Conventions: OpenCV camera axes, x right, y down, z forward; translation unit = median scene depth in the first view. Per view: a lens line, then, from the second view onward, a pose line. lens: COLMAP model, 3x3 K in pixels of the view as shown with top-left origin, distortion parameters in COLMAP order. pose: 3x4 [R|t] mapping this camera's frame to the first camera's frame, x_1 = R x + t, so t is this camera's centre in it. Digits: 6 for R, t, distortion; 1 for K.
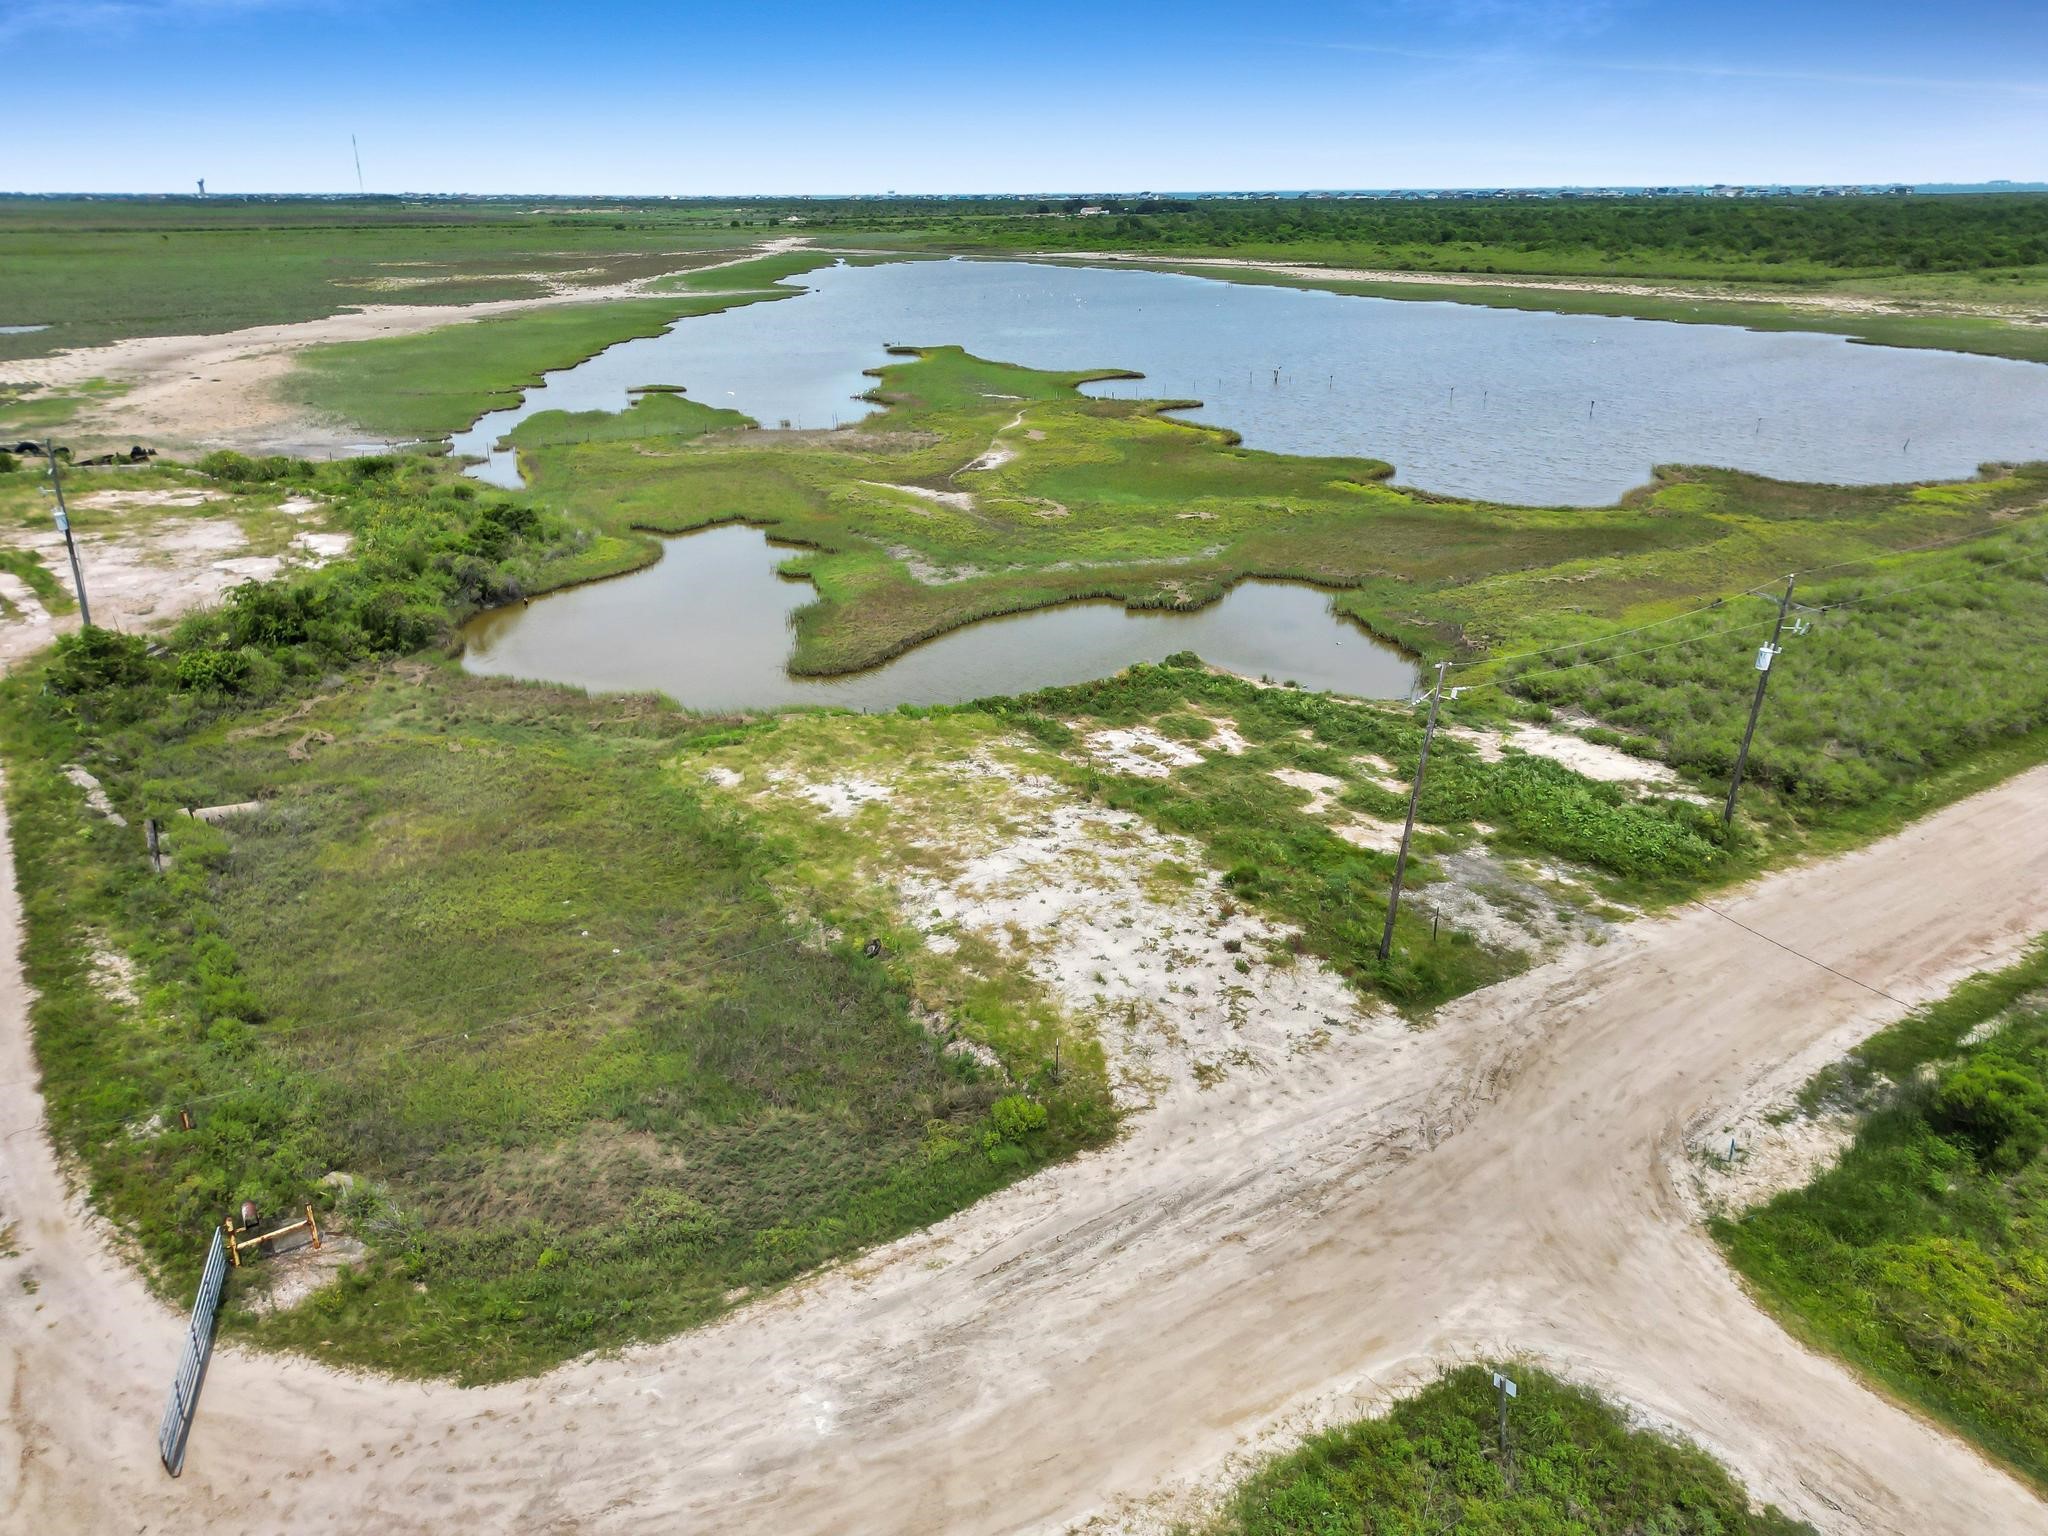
lens RADIAL K [[1436.7, 0, 1012.2], [0, 1436.7, 763.7], [0, 0, 1]] dist [0.075805, -0.071595]
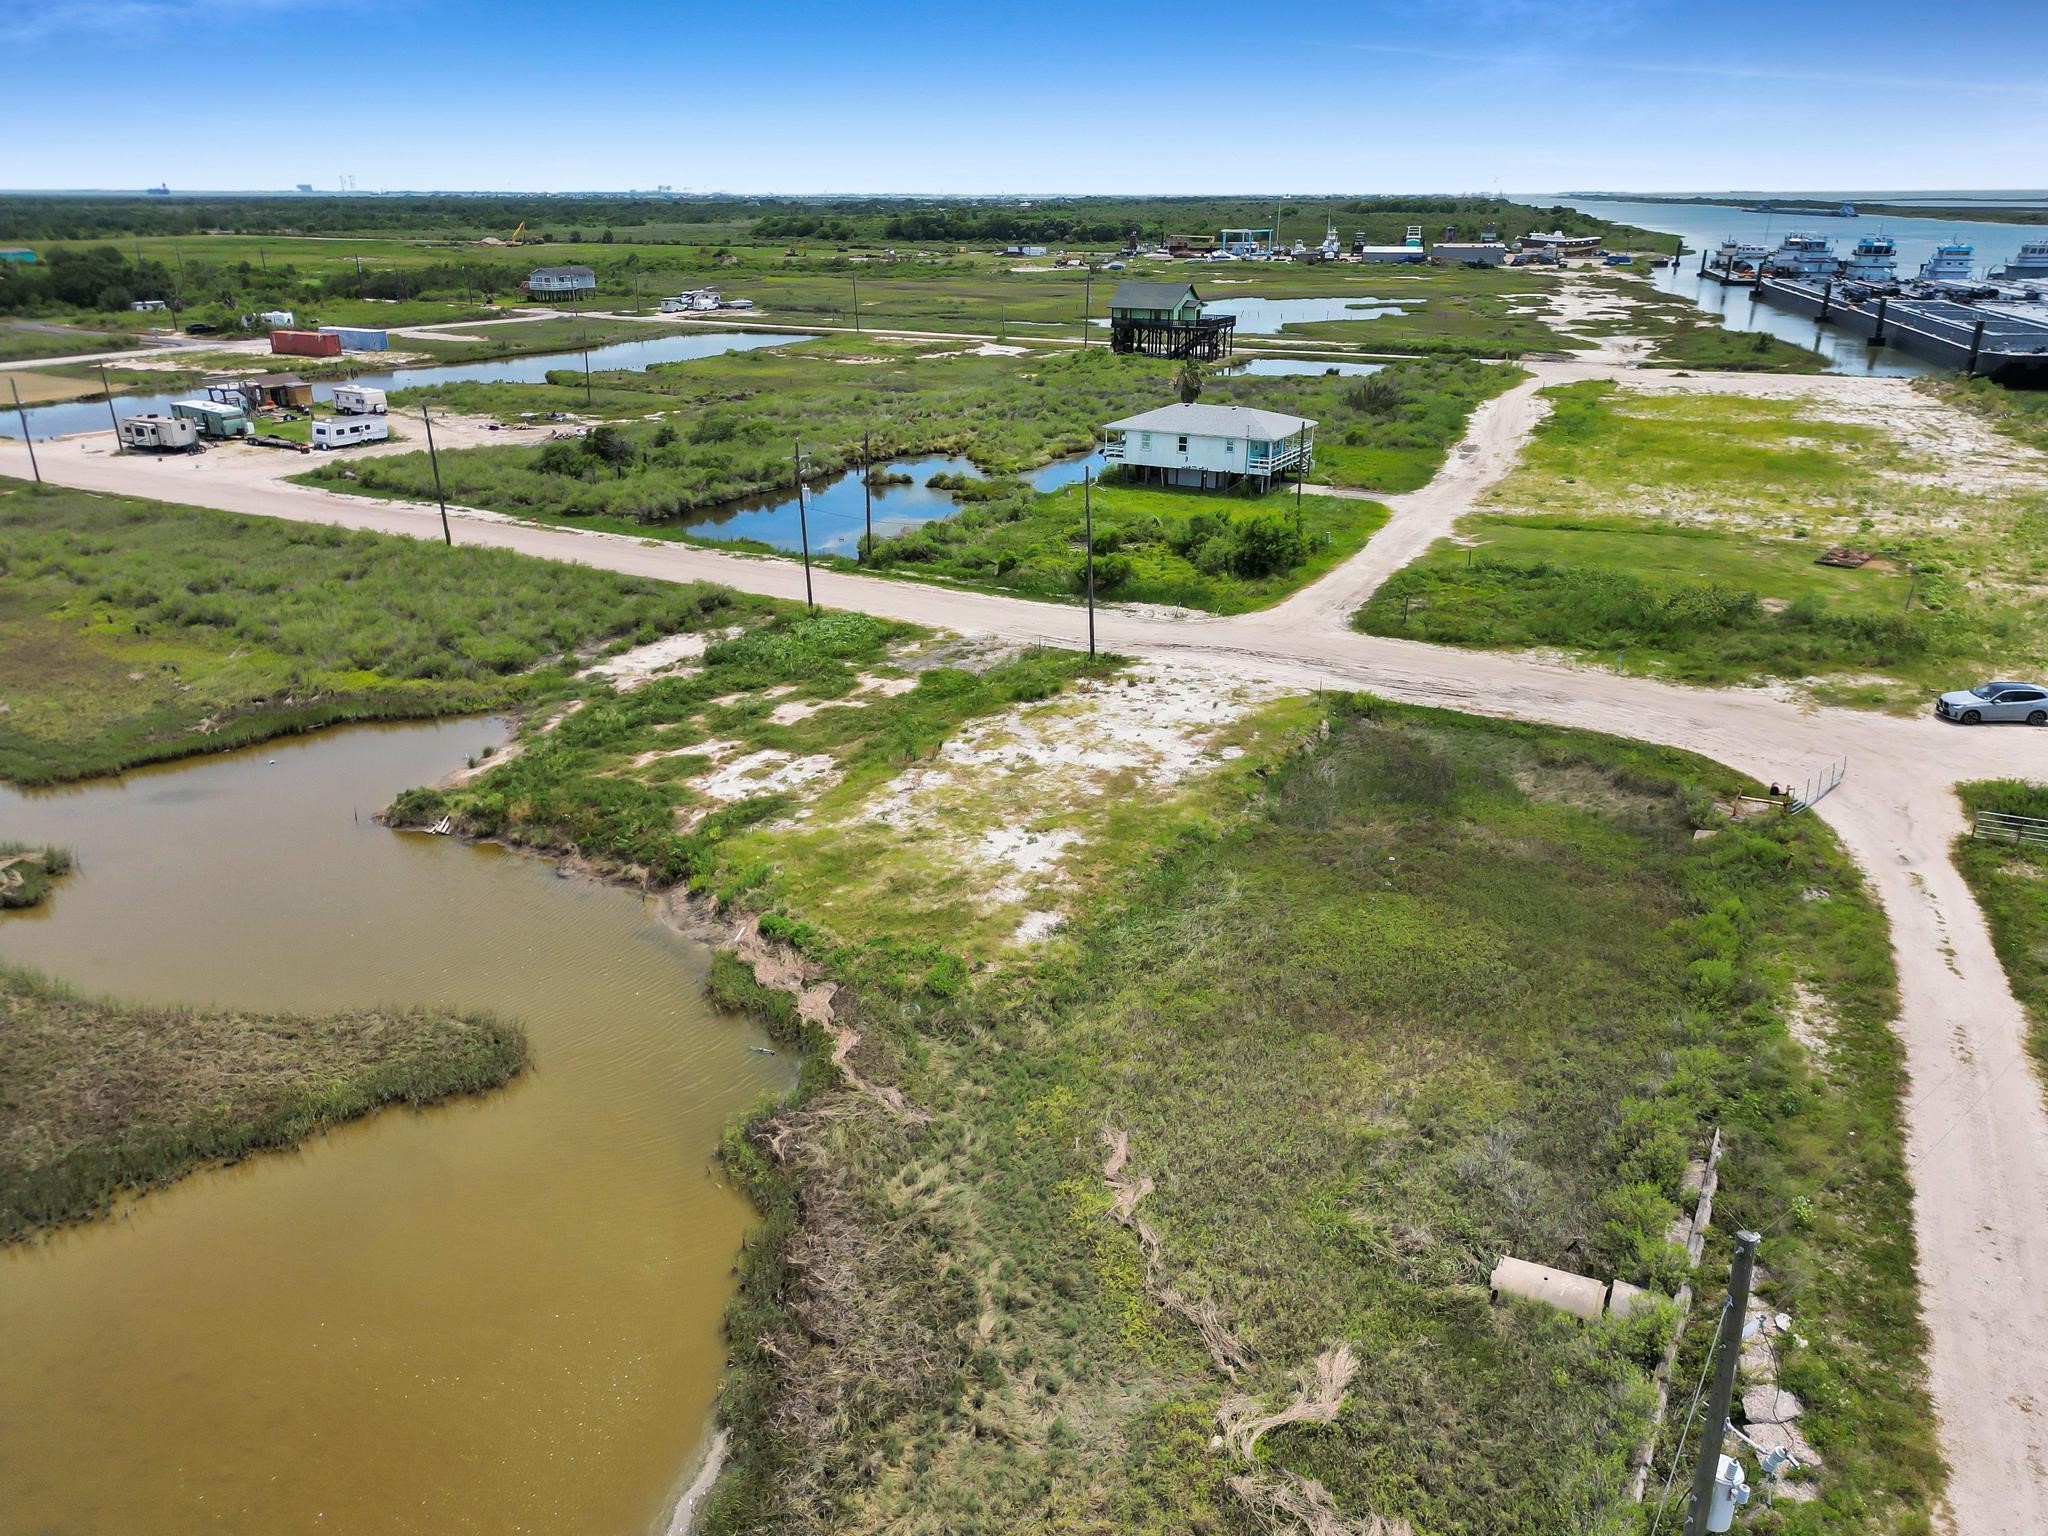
lens RADIAL K [[1436.7, 0, 1012.2], [0, 1436.7, 763.7], [0, 0, 1]] dist [0.075805, -0.071595]
pose [[-0.467316, -0.318240, 0.824827, -1.053873], [0.327368, 0.804360, 0.495818, -0.591798], [-0.821247, 0.501725, -0.271709, 1.533600]]
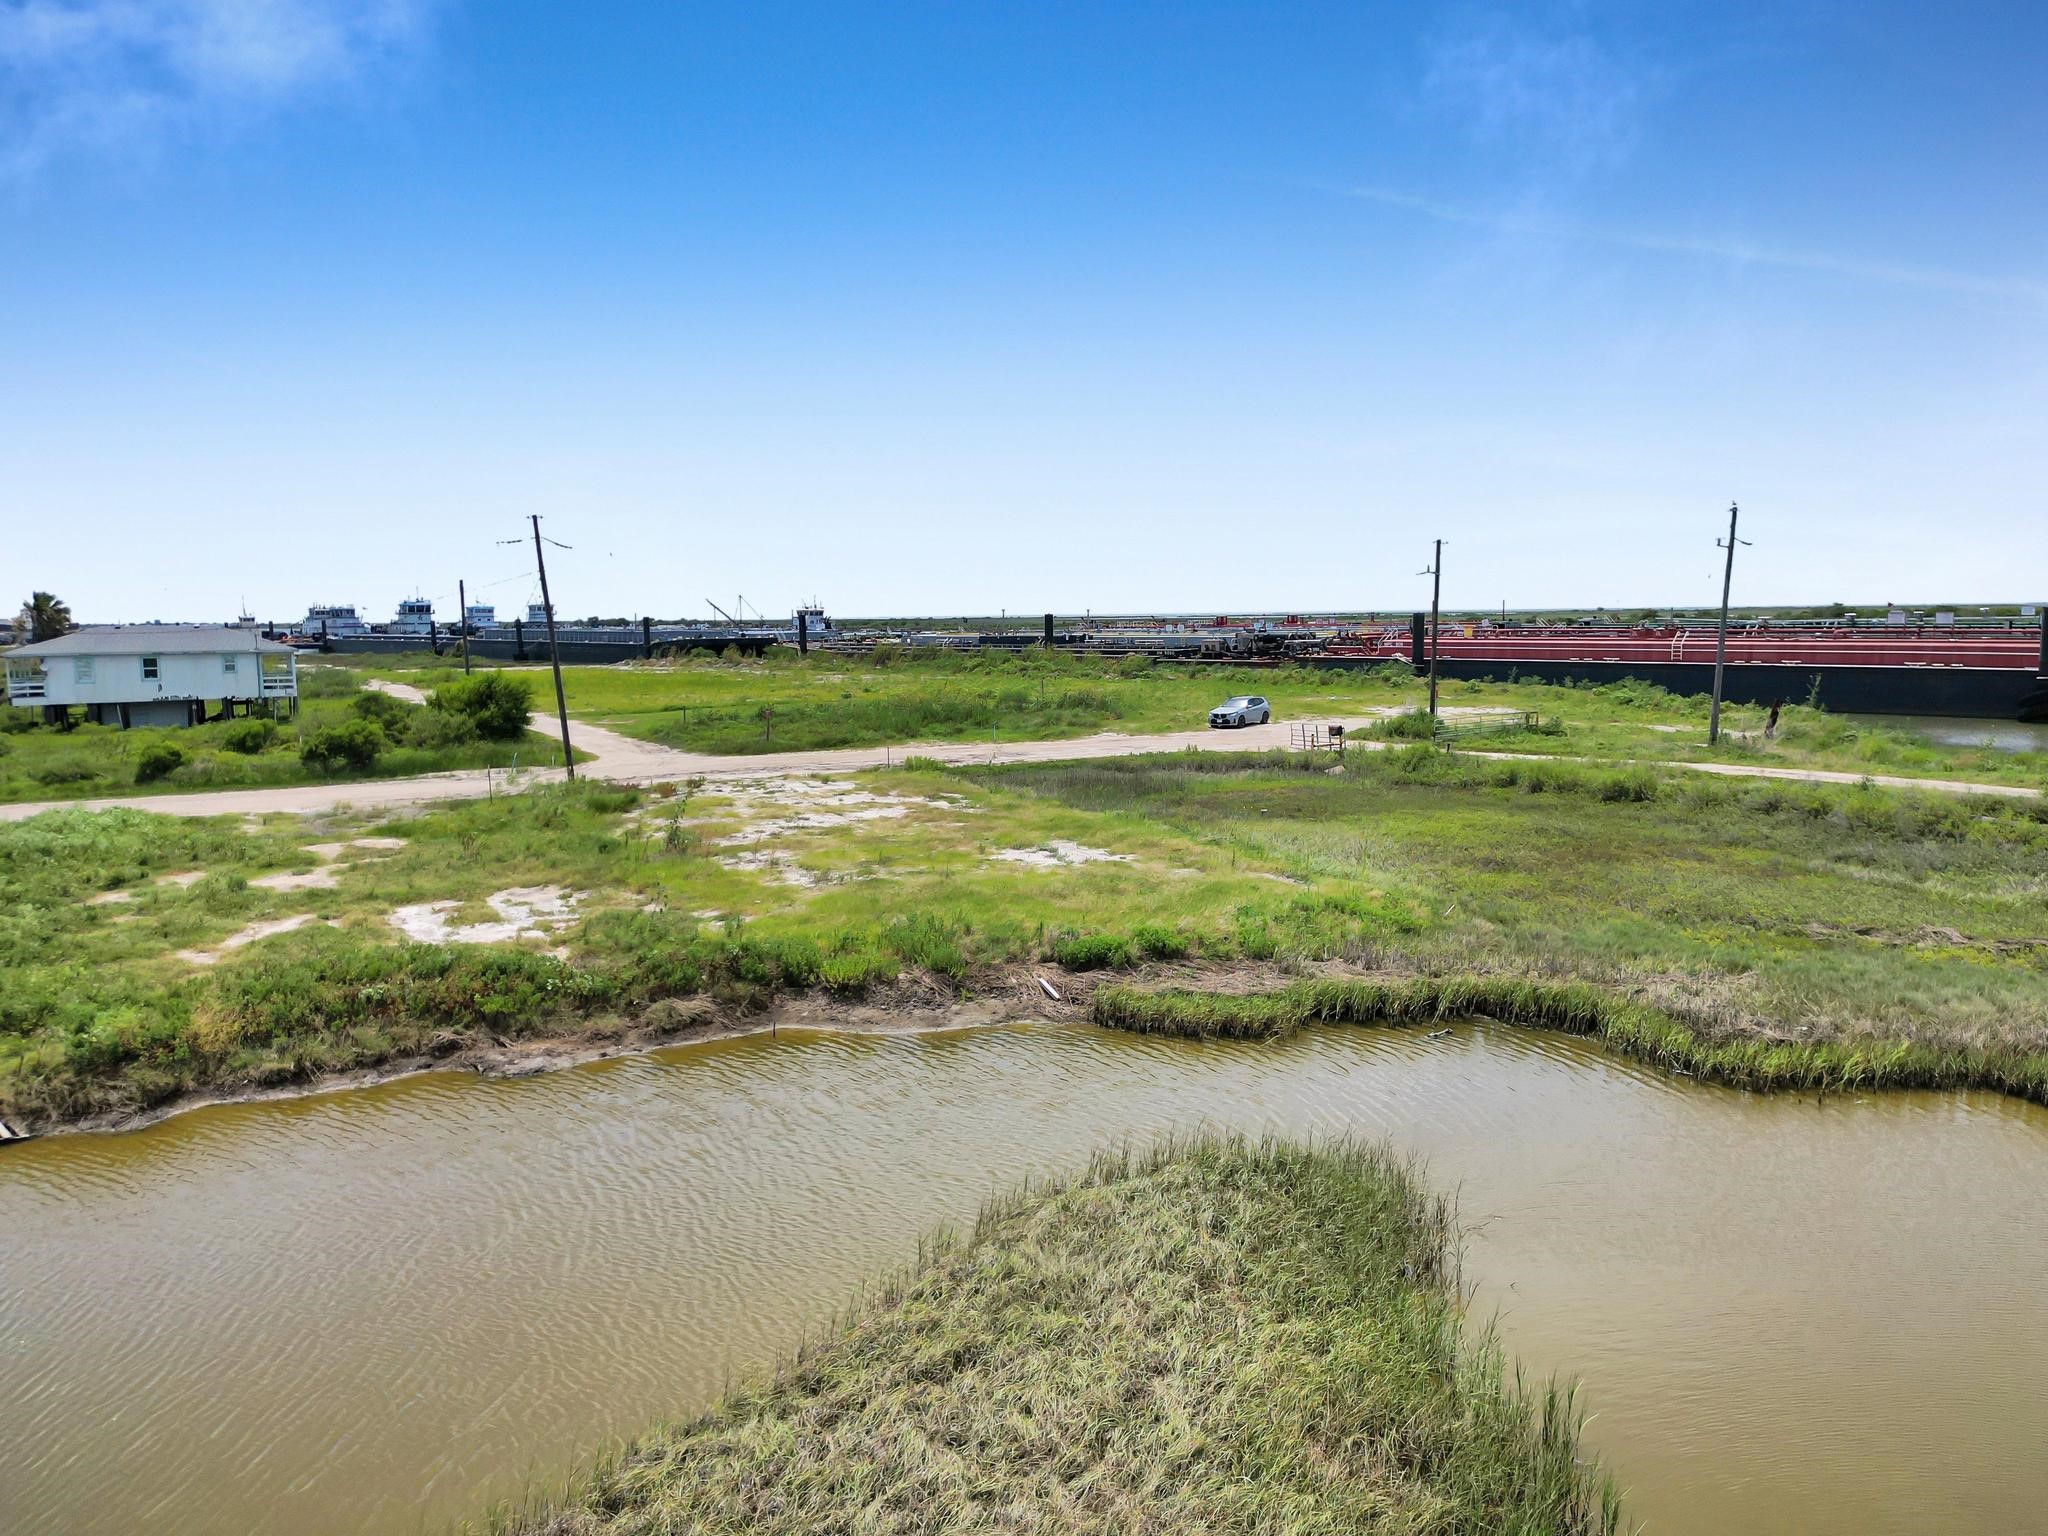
lens RADIAL K [[1436.7, 0, 1012.2], [0, 1436.7, 763.7], [0, 0, 1]] dist [0.075805, -0.071595]
pose [[-0.995708, 0.018913, 0.090592, -0.197649], [0.058599, 0.886508, 0.458988, -0.373939], [-0.071630, 0.462327, -0.883812, 1.934384]]
